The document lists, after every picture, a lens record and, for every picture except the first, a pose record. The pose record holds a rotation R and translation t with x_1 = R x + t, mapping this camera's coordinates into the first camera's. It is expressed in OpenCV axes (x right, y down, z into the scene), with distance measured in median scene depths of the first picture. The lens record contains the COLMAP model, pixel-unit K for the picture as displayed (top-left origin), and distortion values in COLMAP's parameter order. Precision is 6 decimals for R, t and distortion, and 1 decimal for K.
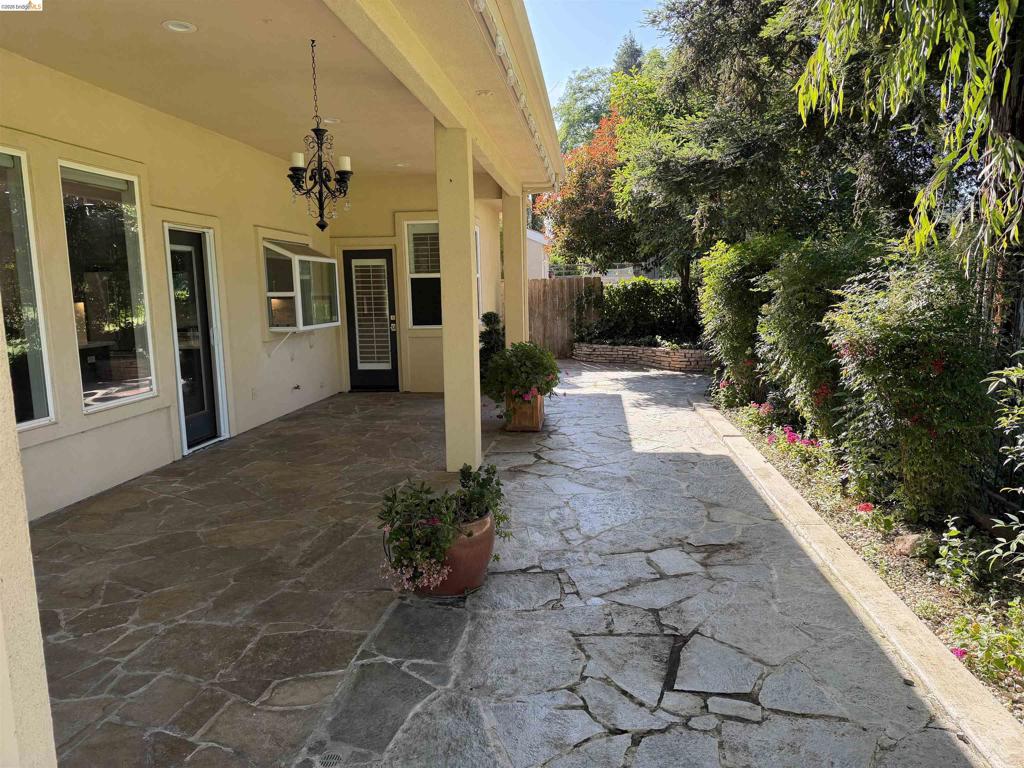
lens RADIAL K [[718.7, 0, 512.0], [0, 718.7, 384.0], [0, 0, 1]] dist [0.000383, 0.000157]
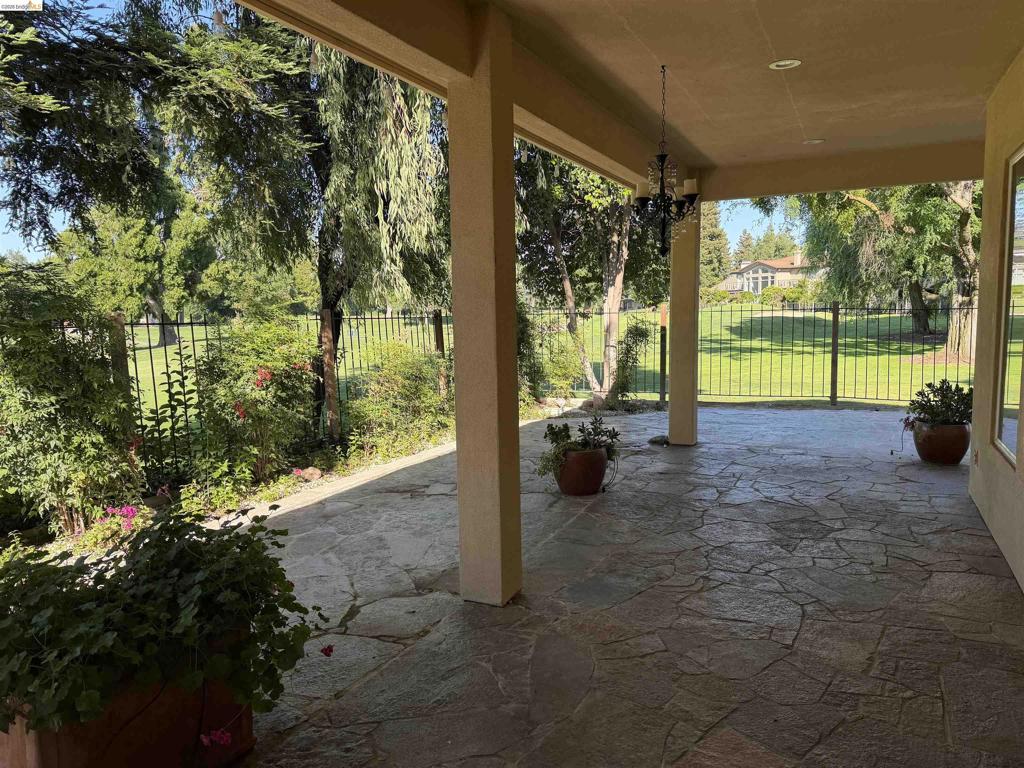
lens RADIAL K [[718.7, 0, 512.0], [0, 718.7, 384.0], [0, 0, 1]] dist [0.000383, 0.000157]
pose [[-0.941231, -0.000584, 0.337763, -0.450404], [0.080378, 0.970883, 0.225666, -0.318414], [-0.328060, 0.239552, -0.913779, 2.249824]]
